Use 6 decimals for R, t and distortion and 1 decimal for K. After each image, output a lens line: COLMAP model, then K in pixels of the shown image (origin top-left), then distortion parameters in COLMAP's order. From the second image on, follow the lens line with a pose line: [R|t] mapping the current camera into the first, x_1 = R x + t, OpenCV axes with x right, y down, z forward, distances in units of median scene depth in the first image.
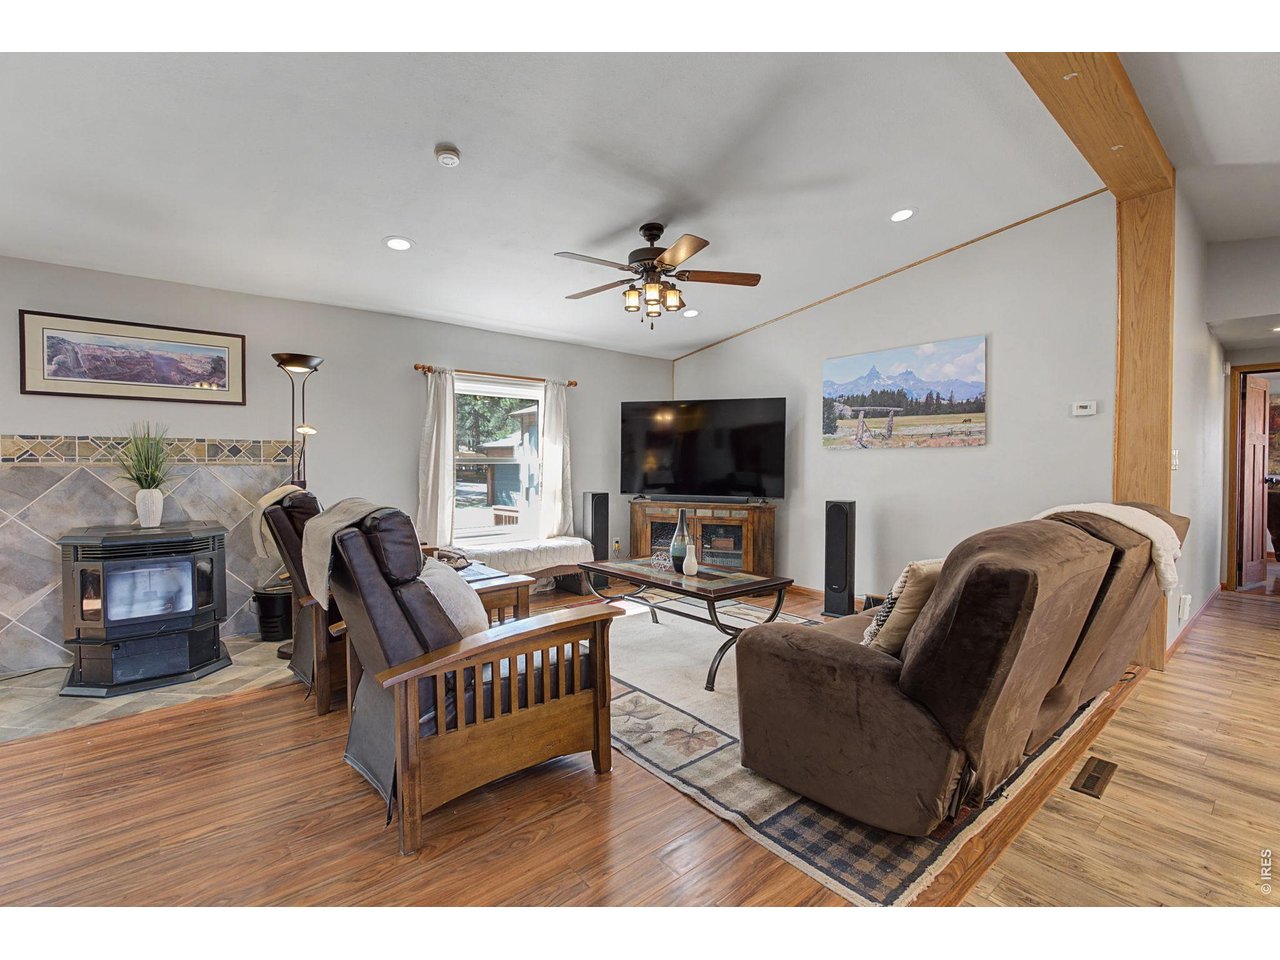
lens RADIAL K [[582.7, 0, 645.6], [0, 582.7, 476.3], [0, 0, 1]] dist [-0.015368, 0.001060]
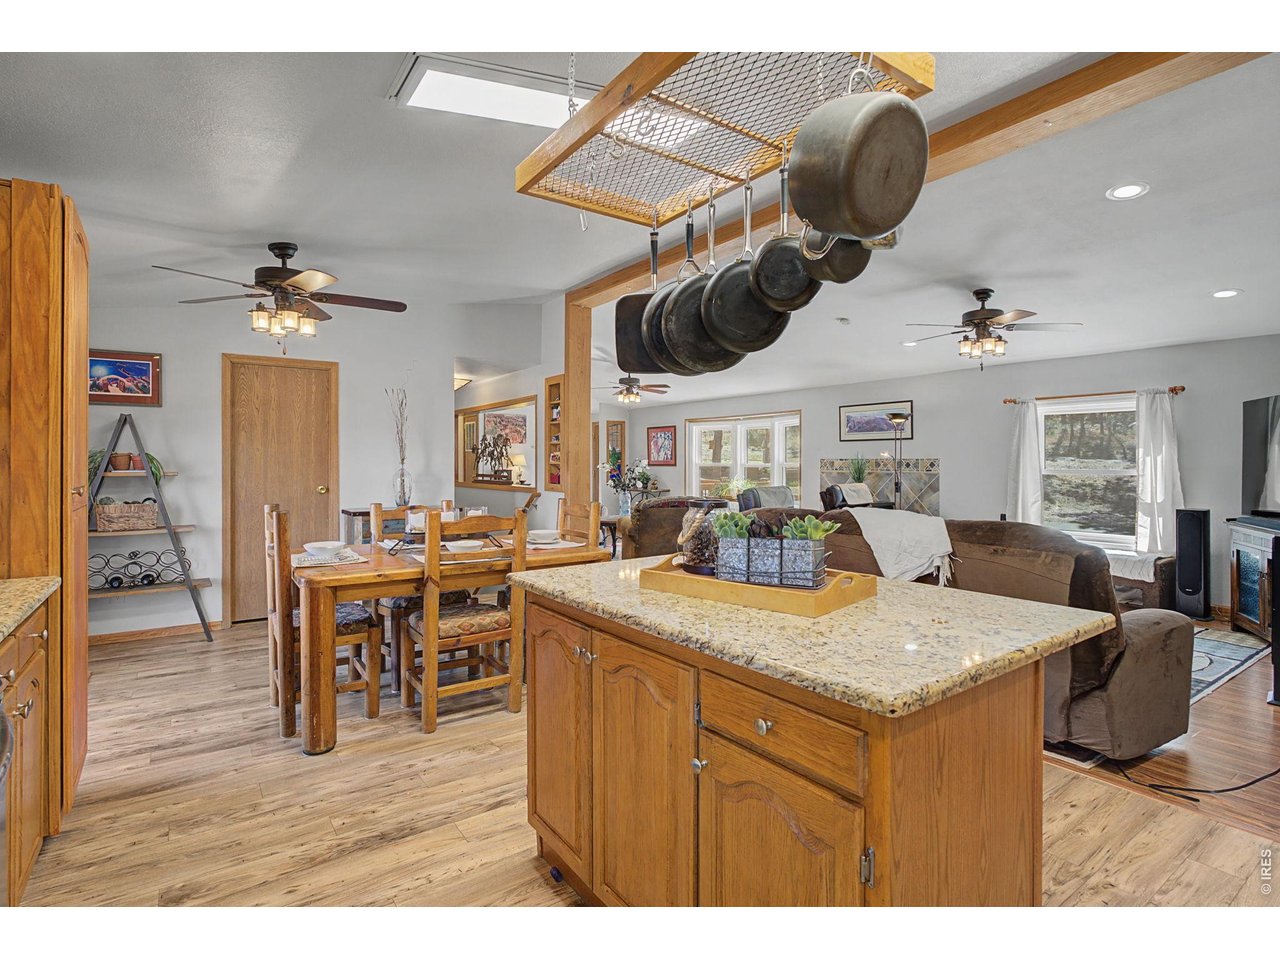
lens RADIAL K [[658.9, 0, 649.7], [0, 658.9, 475.8], [0, 0, 1]] dist [-0.004821, -0.000927]
pose [[-0.086129, 0.013676, -0.996190, 1.322583], [-0.030116, 0.999413, 0.016324, -0.018408], [0.995829, 0.031407, -0.085667, 0.360009]]
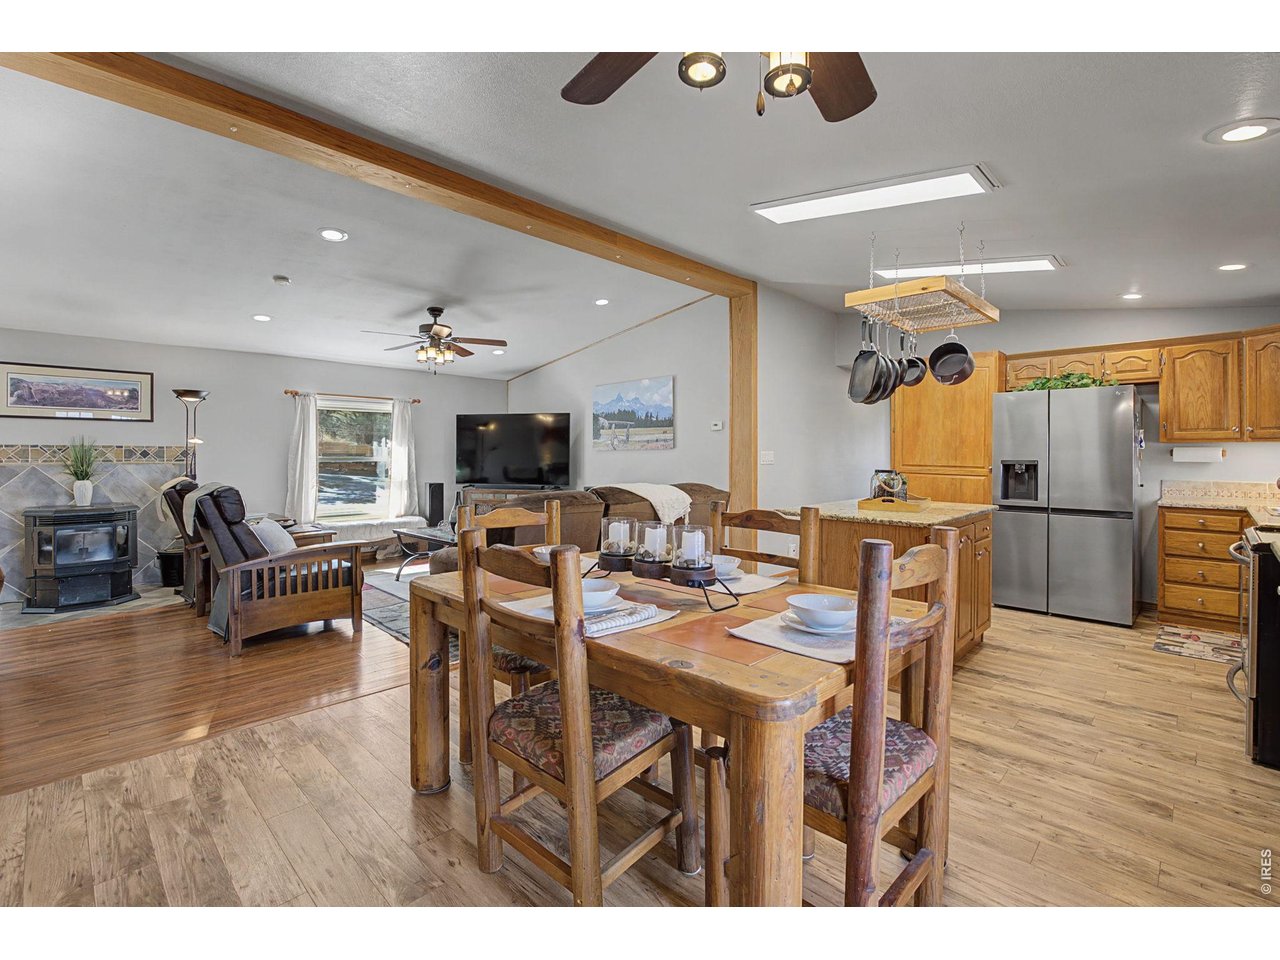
lens RADIAL K [[582.7, 0, 642.5], [0, 582.7, 455.9], [0, 0, 1]] dist [-0.015368, 0.001060]
pose [[0.995382, -0.003745, 0.095923, 0.356763], [0.006203, 0.999660, -0.025340, 0.004439], [-0.095795, 0.025817, 0.995066, -0.505893]]
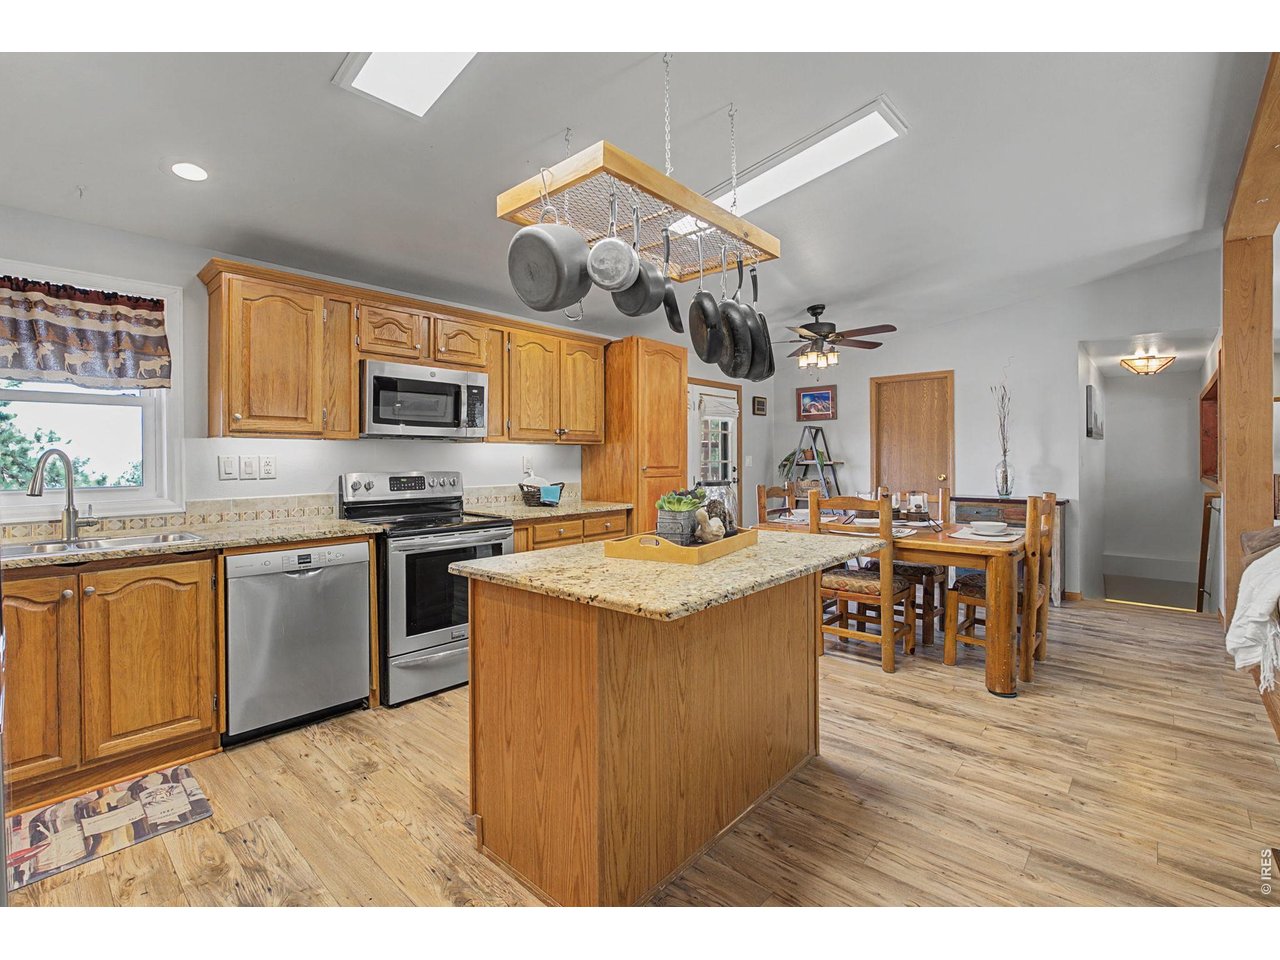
lens RADIAL K [[582.7, 0, 619.4], [0, 582.7, 460.3], [0, 0, 1]] dist [-0.015368, 0.001060]
pose [[-0.994396, 0.000513, -0.105714, 0.980381], [-0.002546, 0.999582, 0.028808, -0.028965], [0.105684, 0.028916, -0.993979, 0.910297]]
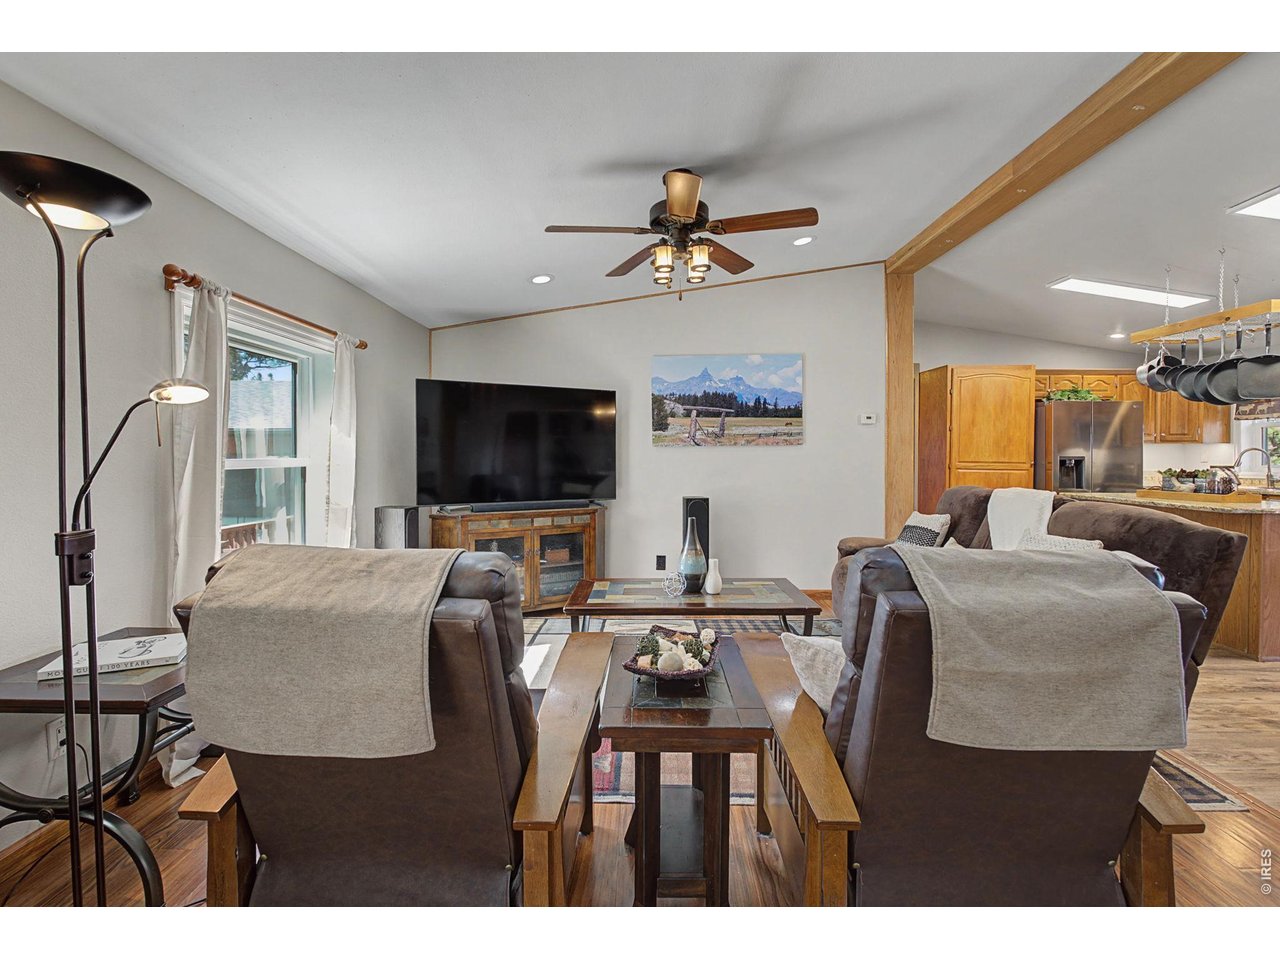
lens RADIAL K [[582.7, 0, 643.2], [0, 582.7, 468.7], [0, 0, 1]] dist [-0.015368, 0.001060]
pose [[0.653639, -0.023946, 0.756427, -0.563156], [0.025523, 0.999628, 0.009590, -0.022734], [-0.756376, 0.013038, 0.654008, 0.450099]]
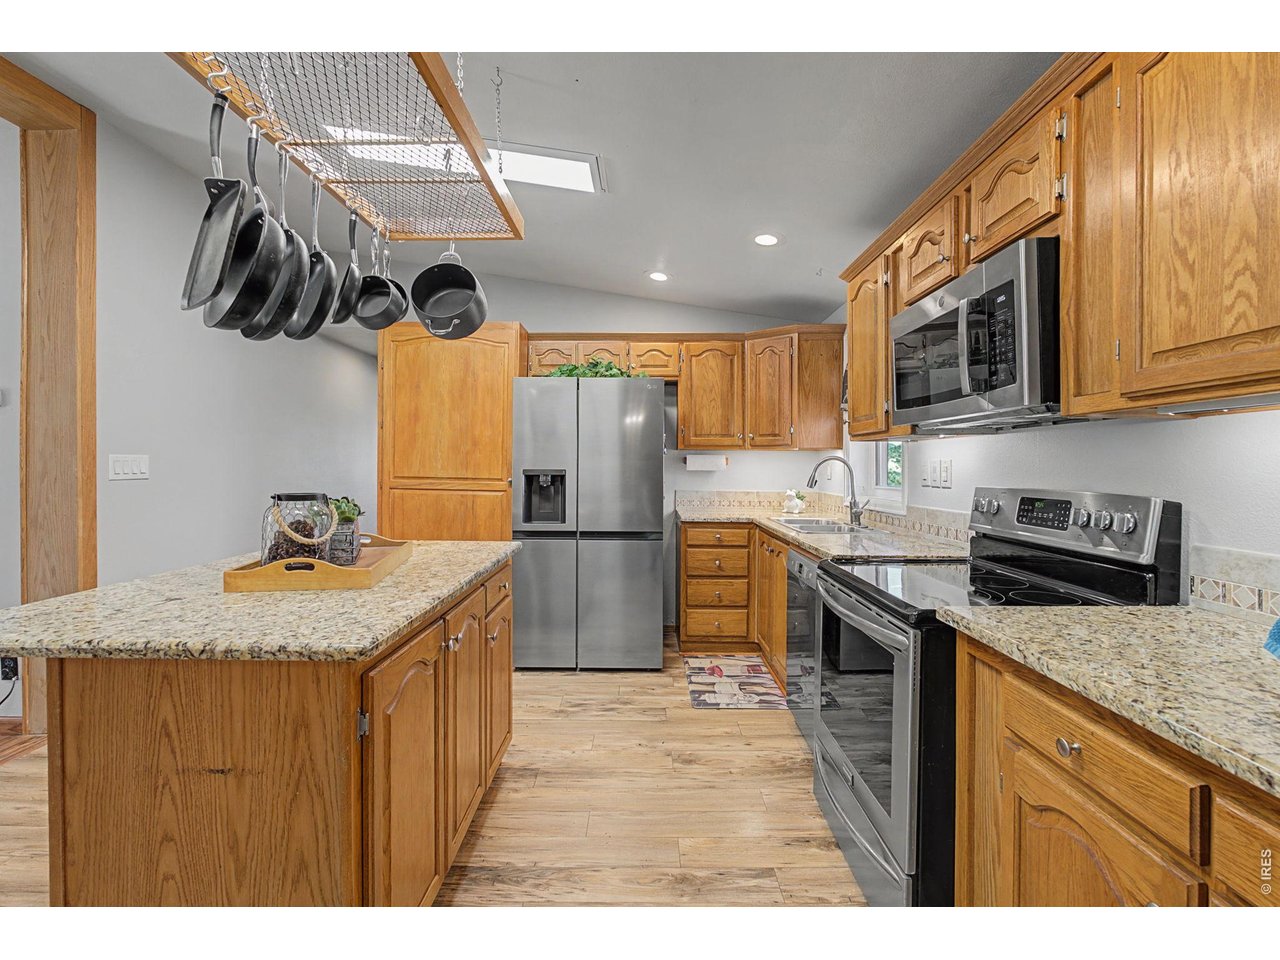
lens RADIAL K [[570.1, 0, 638.5], [0, 570.1, 469.2], [0, 0, 1]] dist [-0.005076, -0.000615]
pose [[0.651976, -0.008689, 0.758190, 0.668260], [0.021672, 0.999739, -0.007180, -0.003122], [-0.757930, 0.021113, 0.651995, -0.082287]]
